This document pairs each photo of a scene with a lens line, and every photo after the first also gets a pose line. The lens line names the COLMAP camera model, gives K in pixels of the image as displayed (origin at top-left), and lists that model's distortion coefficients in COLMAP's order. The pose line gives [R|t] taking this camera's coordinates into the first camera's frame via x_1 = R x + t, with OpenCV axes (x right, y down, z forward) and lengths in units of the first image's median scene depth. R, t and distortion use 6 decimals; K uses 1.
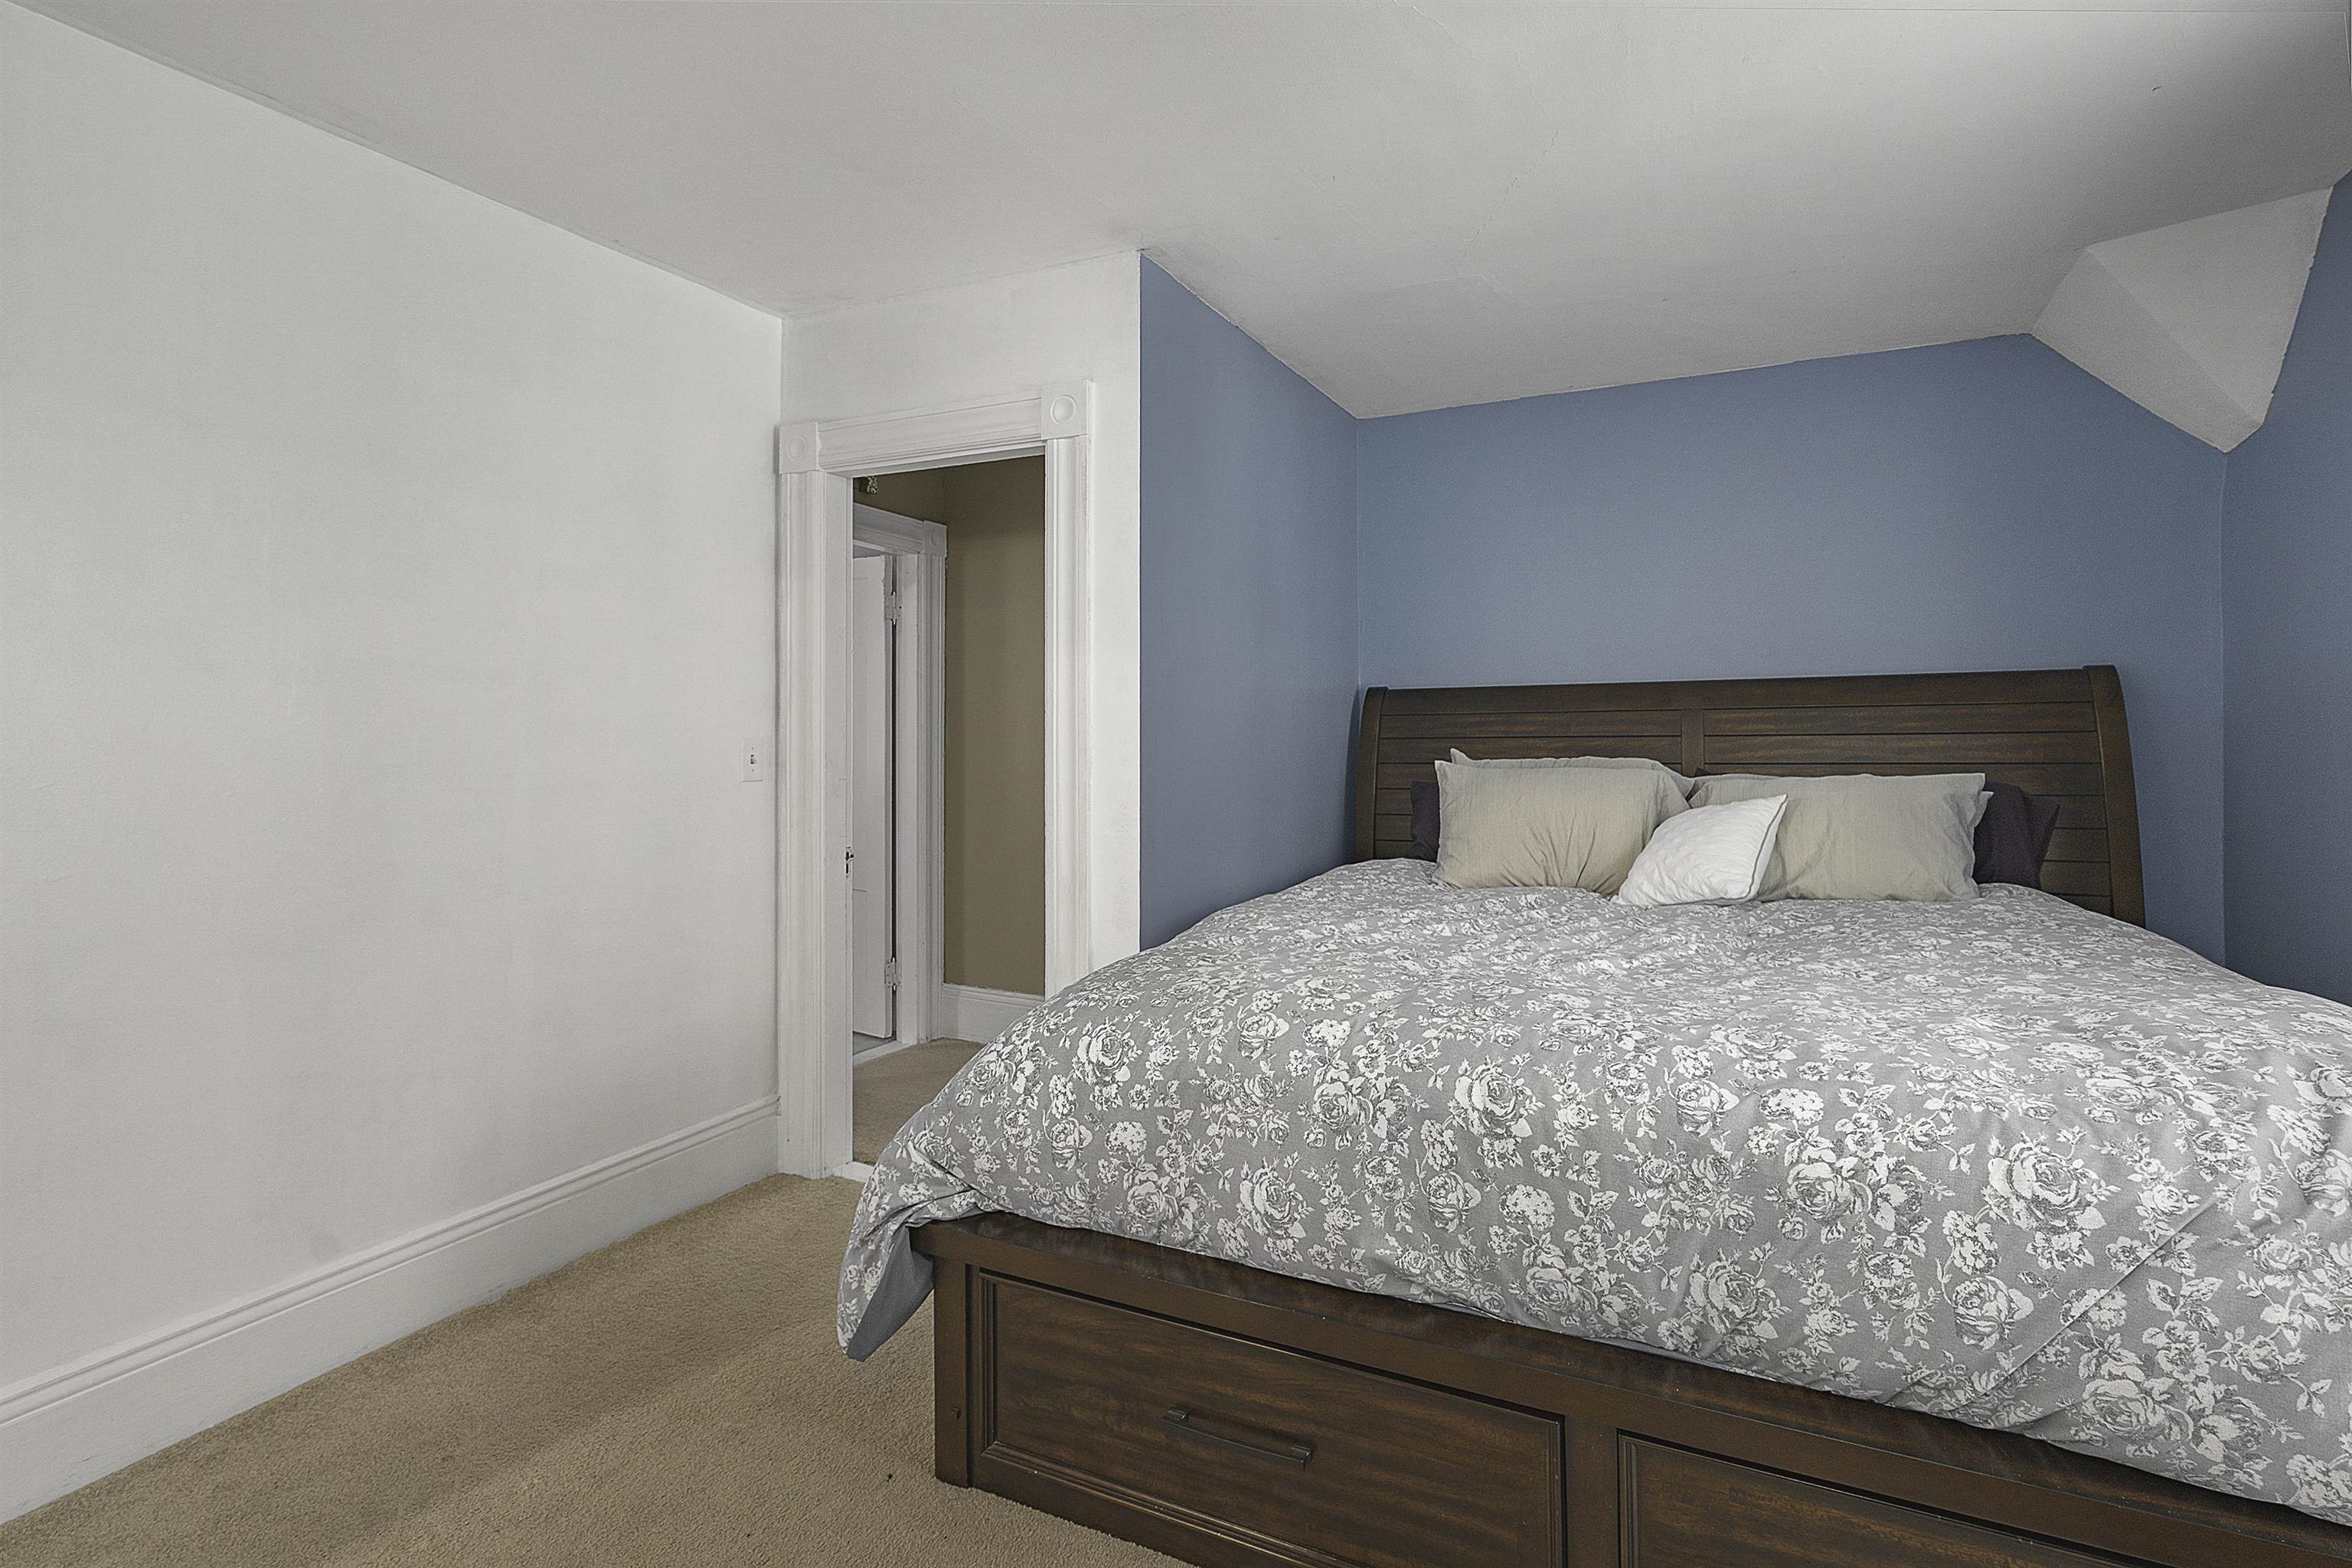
lens RADIAL K [[1092.9, 0, 1245.8], [0, 1092.9, 715.6], [0, 0, 1]] dist [-0.003602, 0.002435]
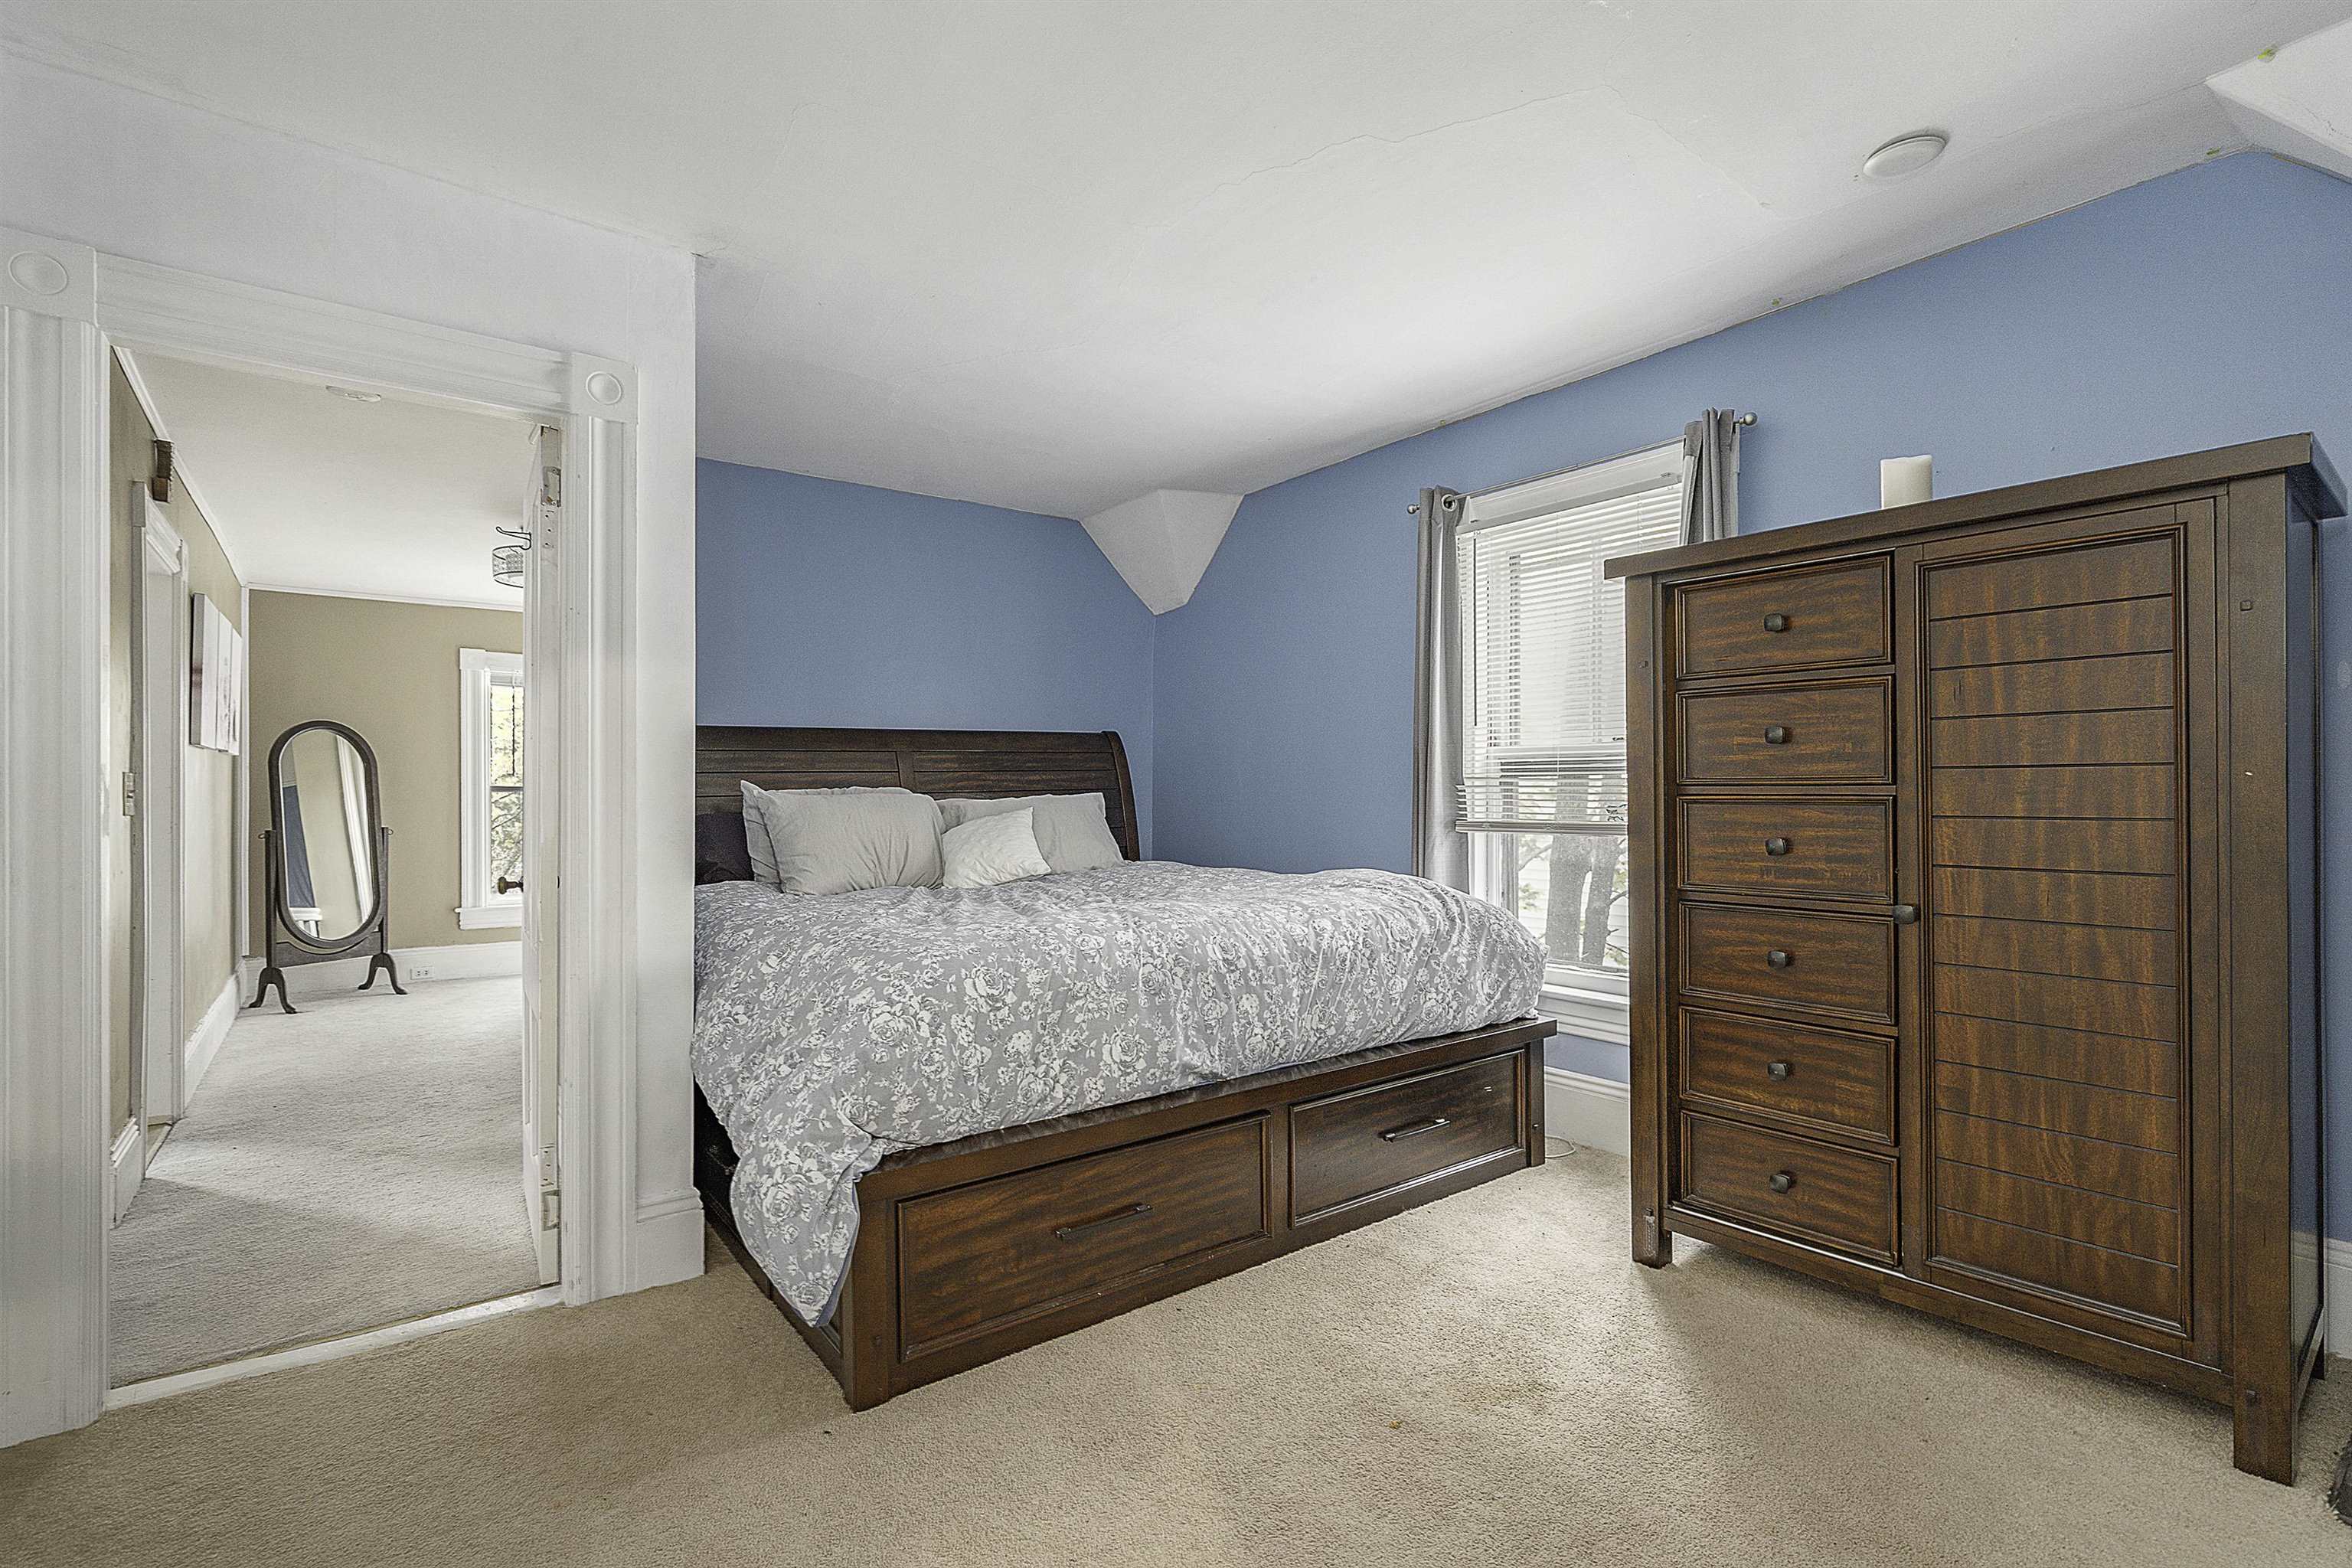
lens RADIAL K [[1092.9, 0, 1180.2], [0, 1092.9, 797.9], [0, 0, 1]] dist [-0.003602, 0.002435]
pose [[0.465574, -0.002380, 0.885006, -1.236291], [-0.000926, 0.999995, 0.003176, 0.095874], [-0.885009, -0.002298, 0.465569, 0.243243]]
